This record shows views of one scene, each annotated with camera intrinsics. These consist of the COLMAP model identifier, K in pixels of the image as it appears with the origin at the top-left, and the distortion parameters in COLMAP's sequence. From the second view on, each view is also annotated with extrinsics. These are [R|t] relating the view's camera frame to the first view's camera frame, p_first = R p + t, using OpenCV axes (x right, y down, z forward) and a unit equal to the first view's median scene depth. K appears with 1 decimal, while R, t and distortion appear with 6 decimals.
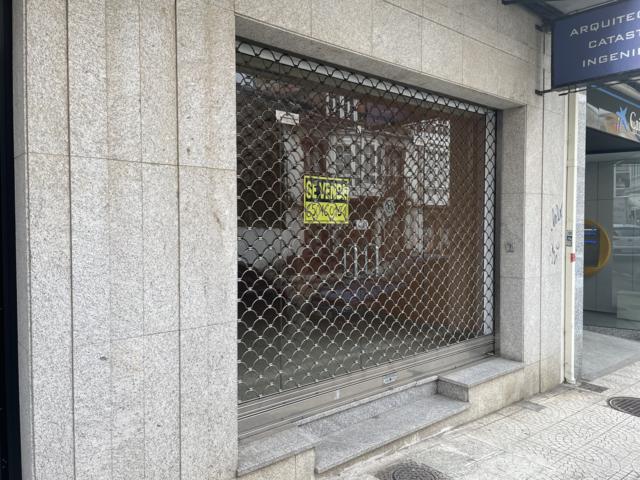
lens RADIAL K [[482.8, 0, 315.2], [0, 482.8, 235.6], [0, 0, 1]] dist [0.072190, -0.082674]
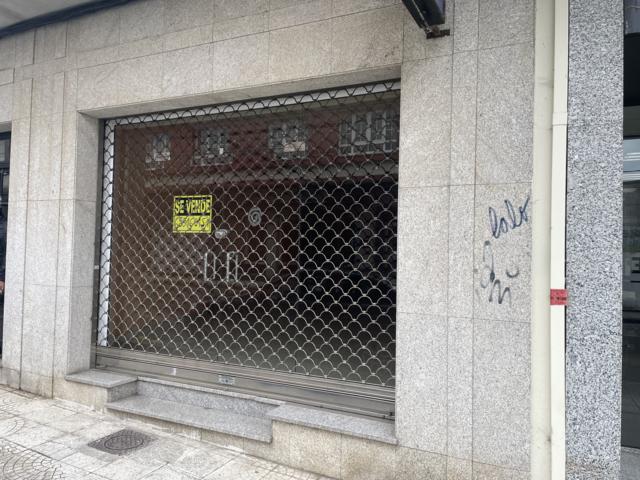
lens RADIAL K [[482.8, 0, 337.9], [0, 482.8, 235.2], [0, 0, 1]] dist [0.072190, -0.082674]
pose [[0.416964, -0.024569, -0.908591, 1.313322], [-0.049607, 0.997530, -0.049739, 0.024970], [0.907568, 0.065812, 0.414715, 0.823350]]
